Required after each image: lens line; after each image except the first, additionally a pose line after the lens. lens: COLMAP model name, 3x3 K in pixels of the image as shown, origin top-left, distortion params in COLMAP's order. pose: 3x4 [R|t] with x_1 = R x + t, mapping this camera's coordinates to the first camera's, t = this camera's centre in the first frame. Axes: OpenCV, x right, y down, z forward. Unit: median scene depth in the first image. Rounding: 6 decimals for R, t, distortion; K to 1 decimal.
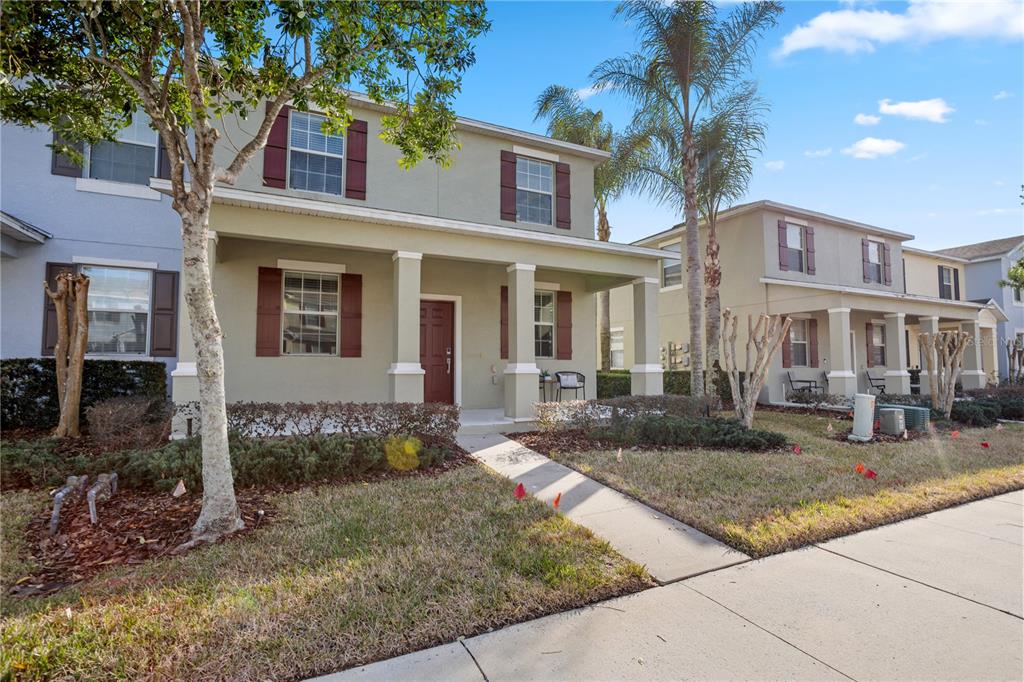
lens RADIAL K [[496.6, 0, 508.8], [0, 496.6, 340.2], [0, 0, 1]] dist [-0.015781, 0.001137]
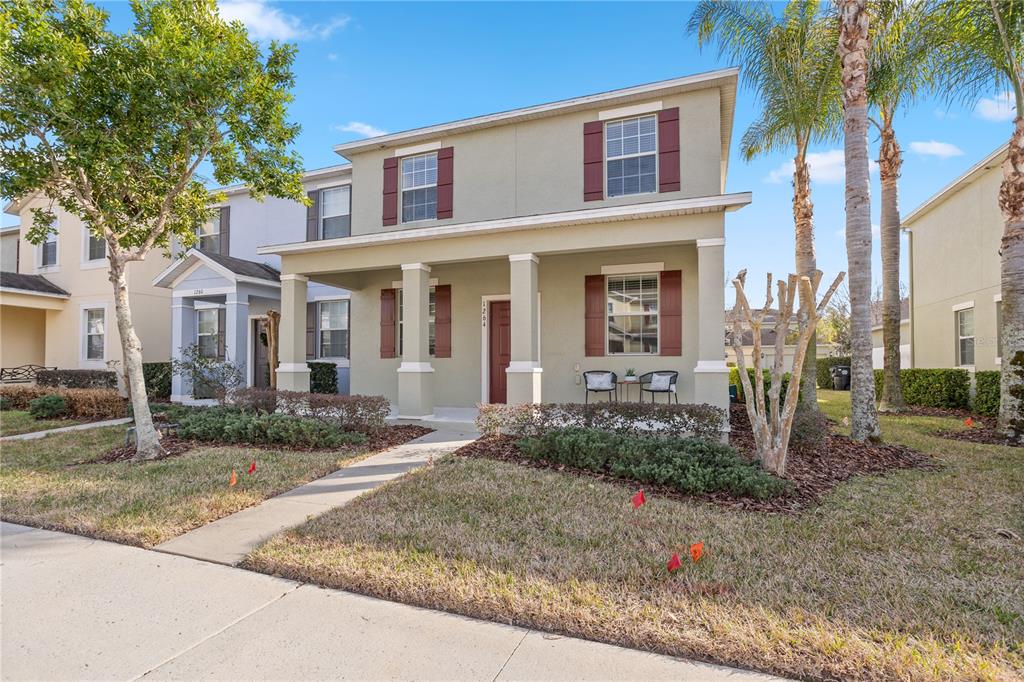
lens RADIAL K [[496.6, 0, 492.1], [0, 496.6, 360.8], [0, 0, 1]] dist [-0.015781, 0.001137]
pose [[0.677117, -0.009227, -0.735818, 0.495012], [0.041672, 0.998798, 0.025824, 0.013699], [0.734695, -0.048149, 0.676687, 0.238692]]
